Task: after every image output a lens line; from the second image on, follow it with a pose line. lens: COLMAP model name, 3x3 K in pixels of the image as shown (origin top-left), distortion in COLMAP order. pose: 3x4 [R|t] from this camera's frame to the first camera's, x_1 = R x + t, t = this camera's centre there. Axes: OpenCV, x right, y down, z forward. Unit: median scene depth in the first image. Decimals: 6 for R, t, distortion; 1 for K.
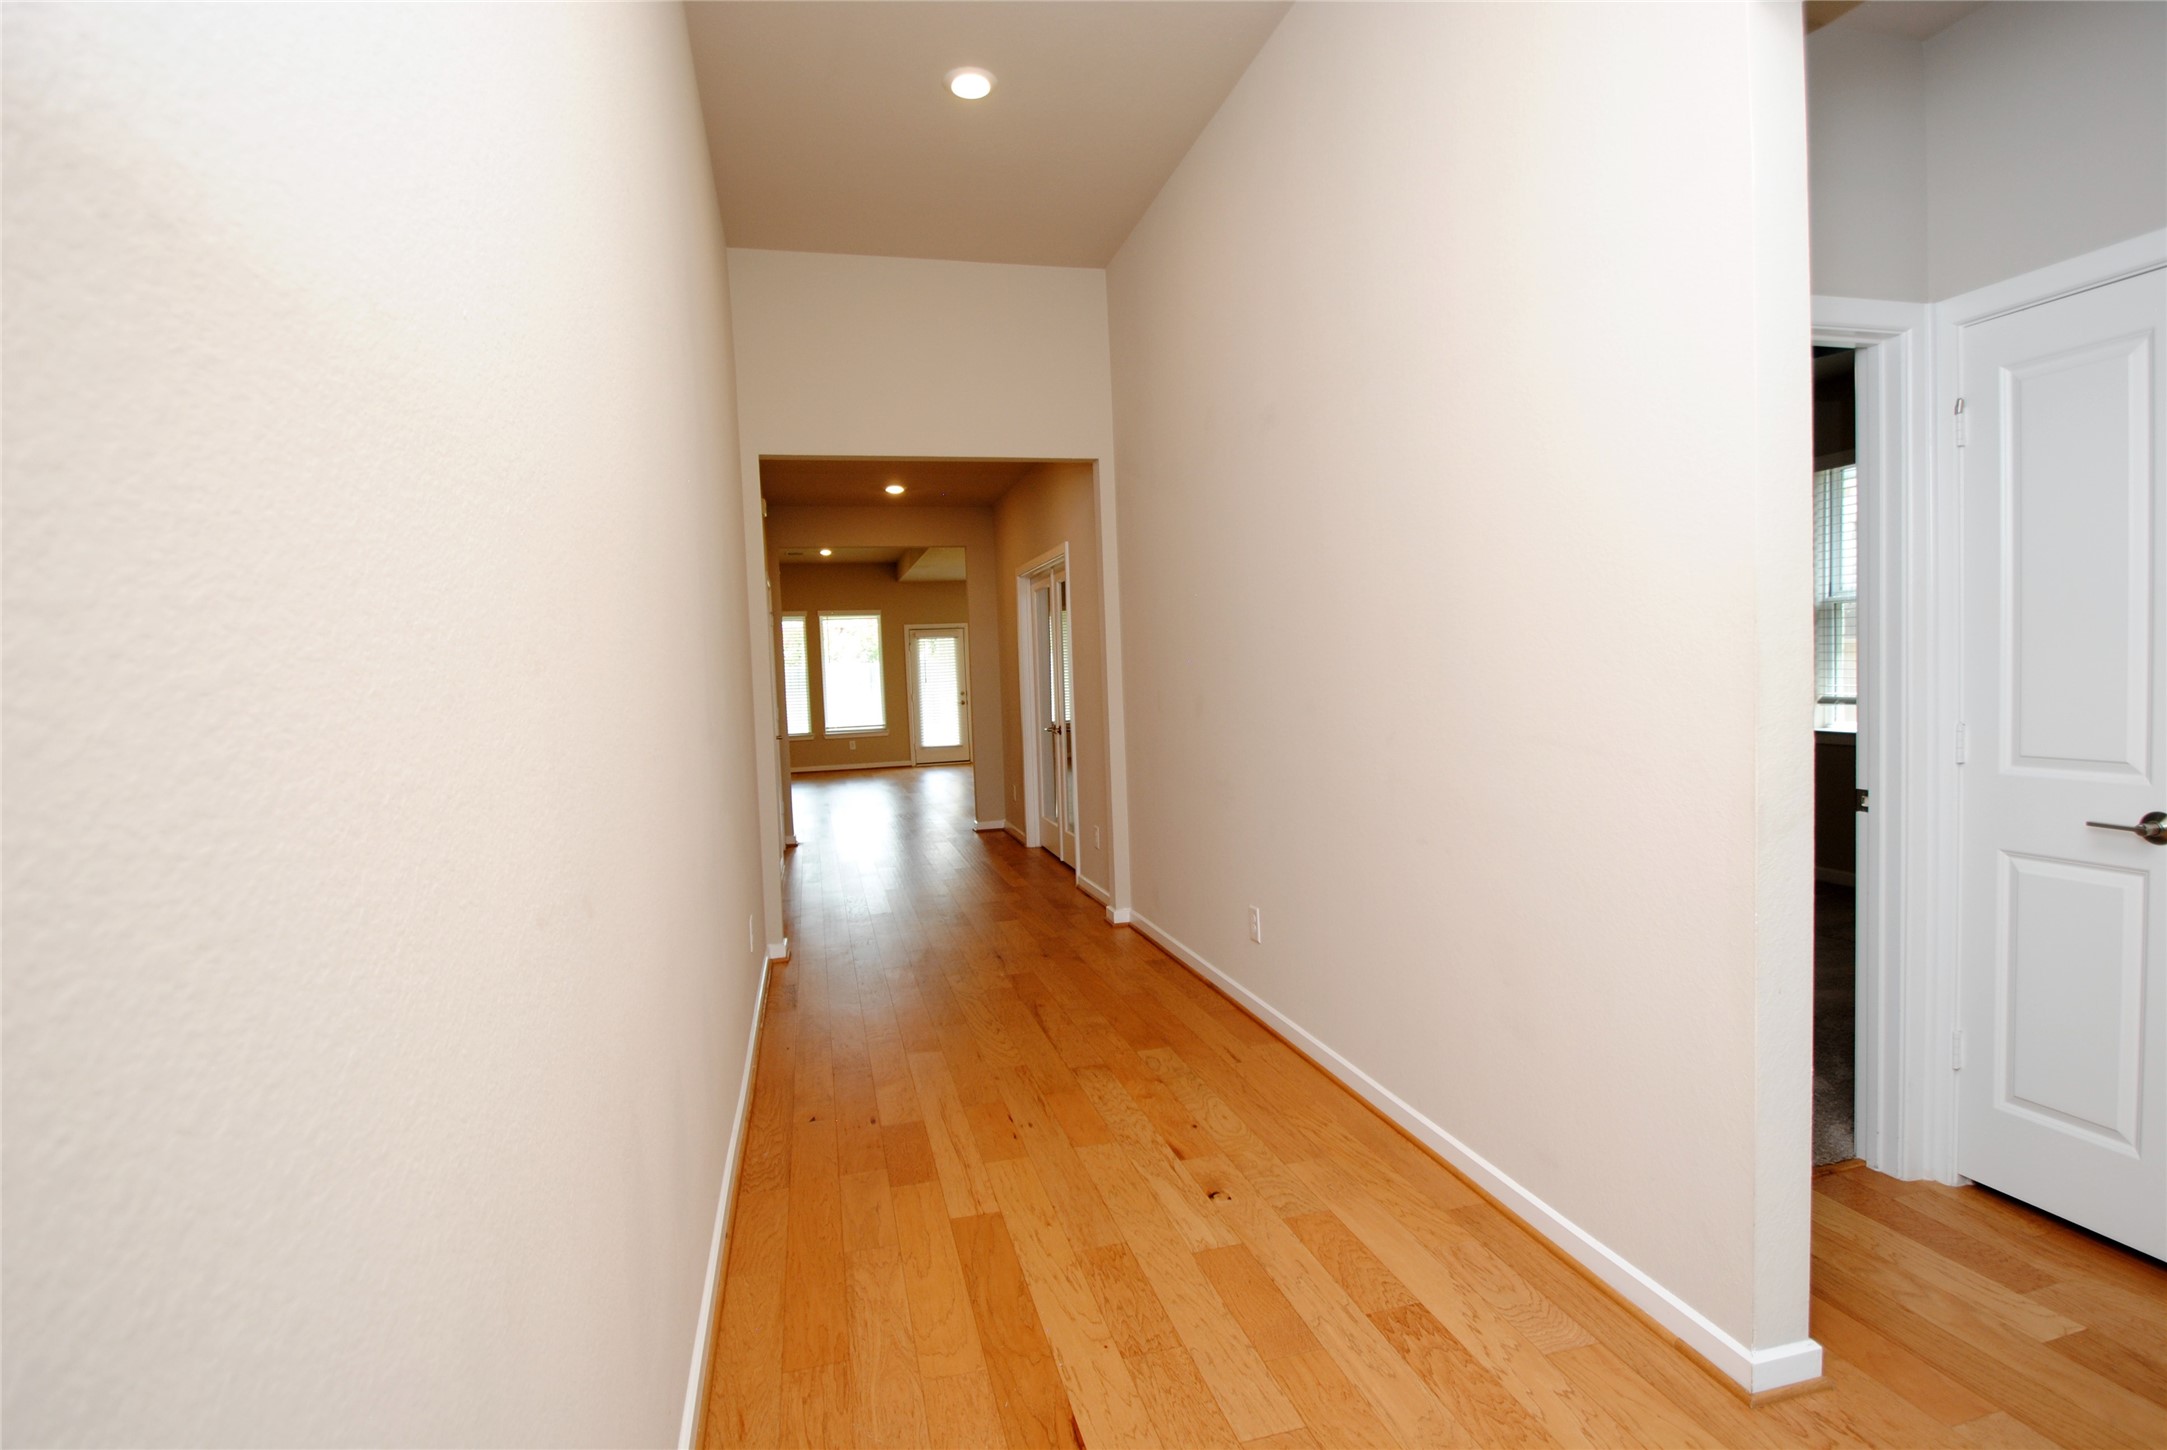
lens RADIAL K [[1070.2, 0, 1106.6], [0, 1070.2, 725.2], [0, 0, 1]] dist [0.011531, -0.021061]
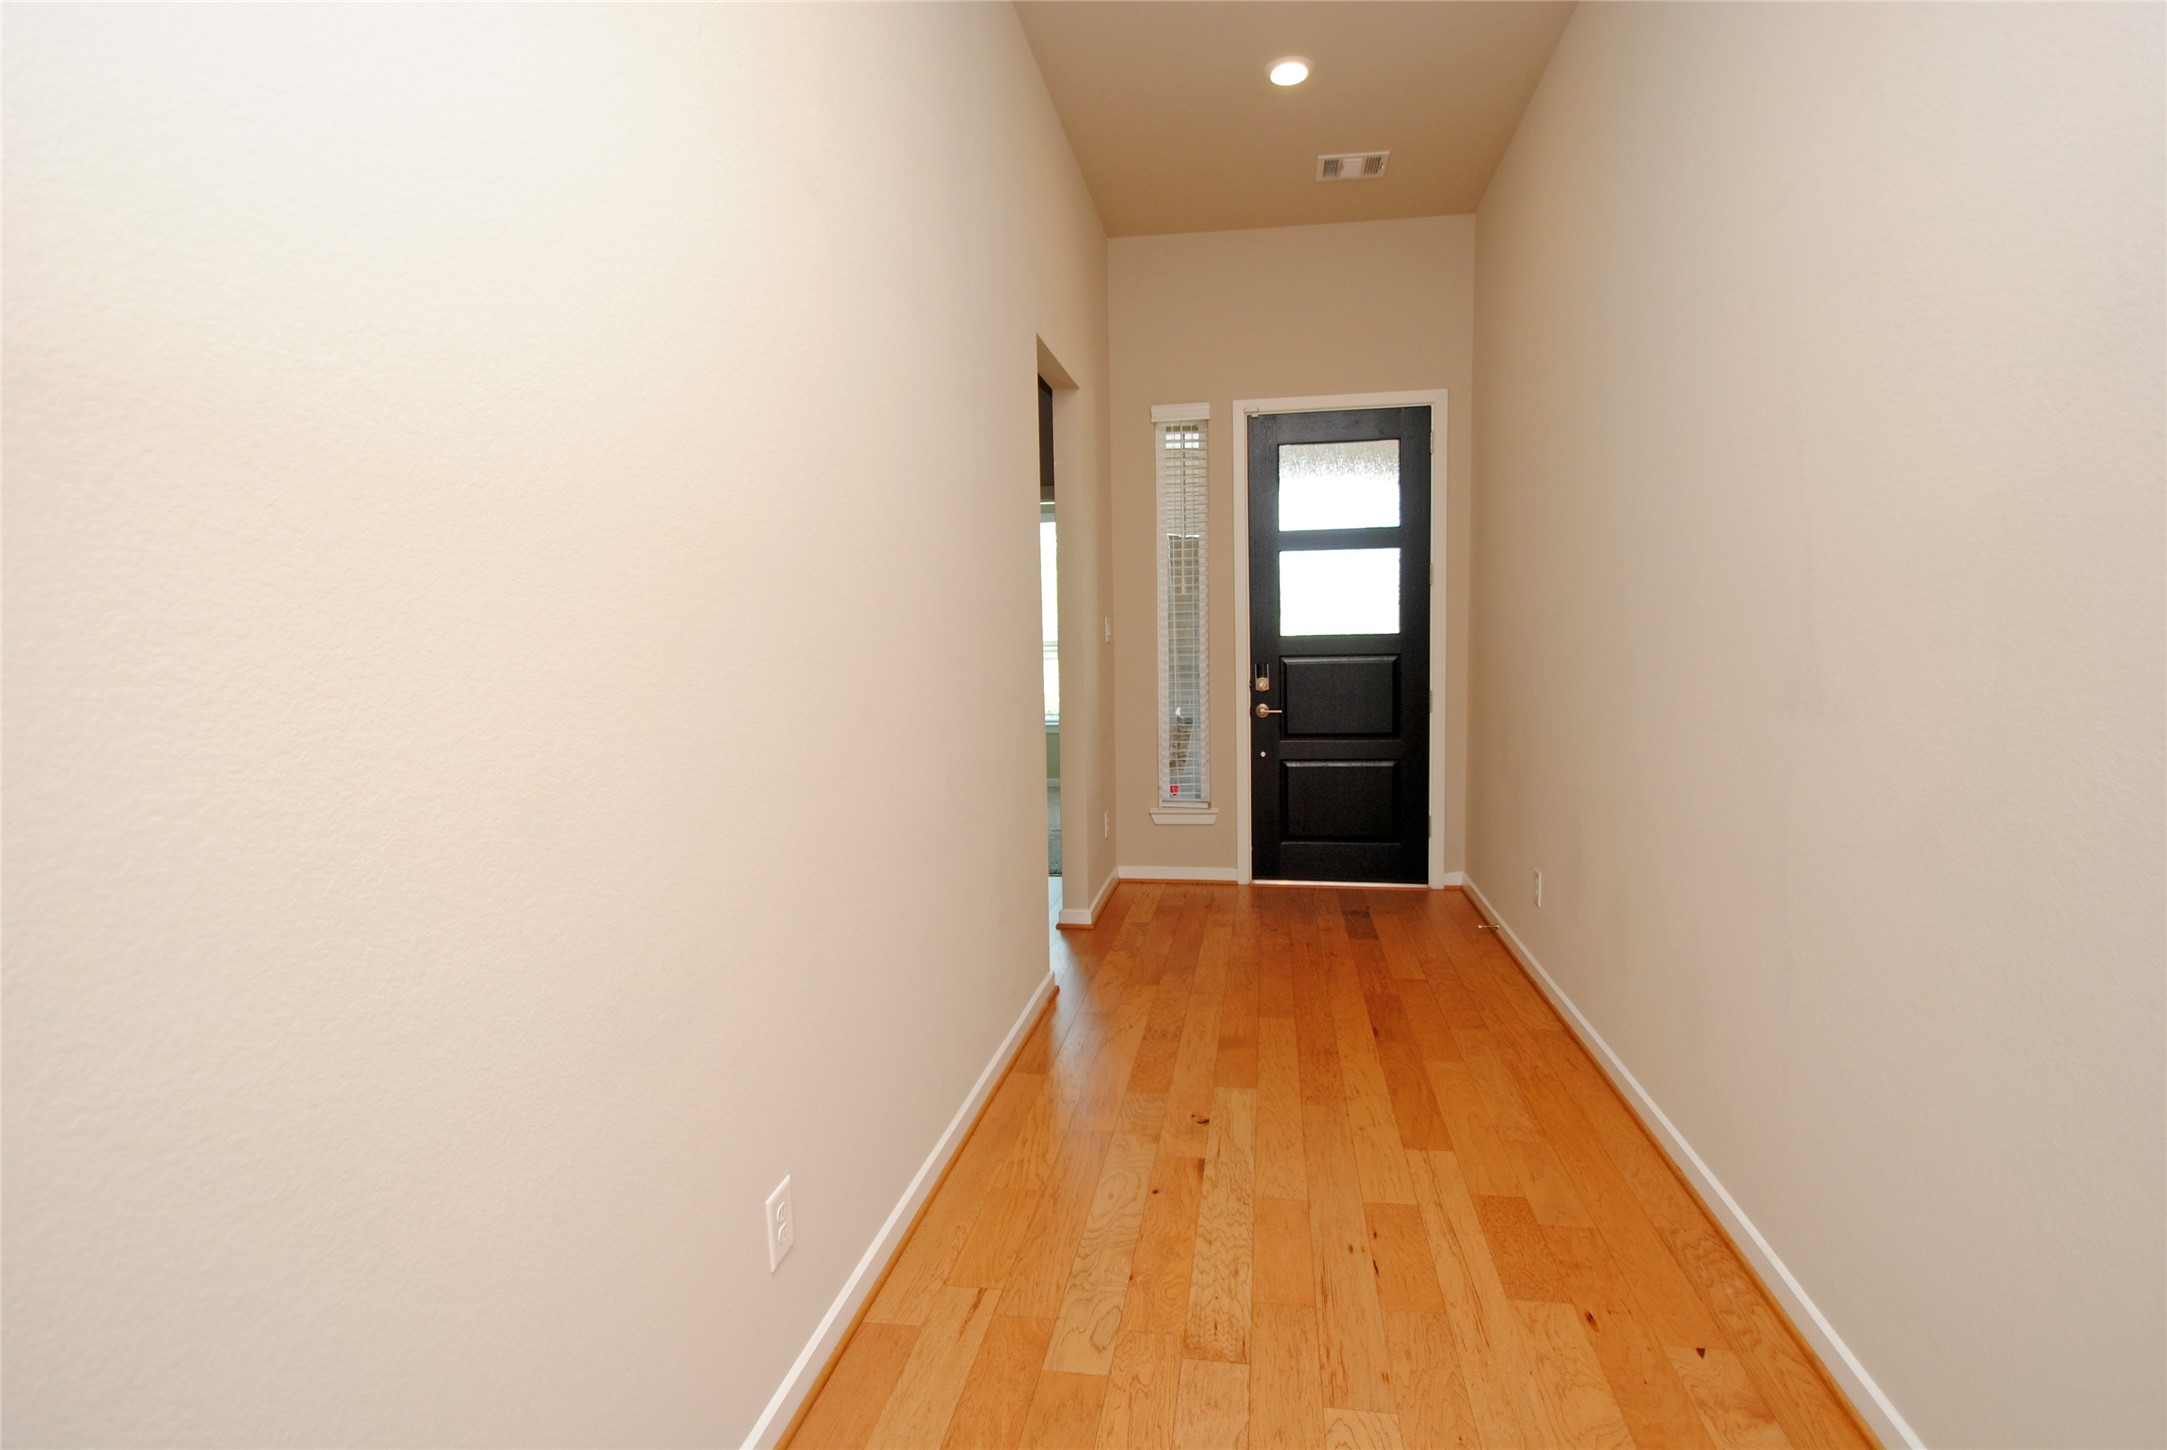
lens RADIAL K [[1070.2, 0, 1106.6], [0, 1070.2, 725.2], [0, 0, 1]] dist [0.011531, -0.021061]
pose [[-0.912345, 0.015942, 0.409111, -0.241488], [0.071606, 0.990054, 0.121105, -0.093527], [-0.403111, 0.139784, -0.904412, 1.803622]]
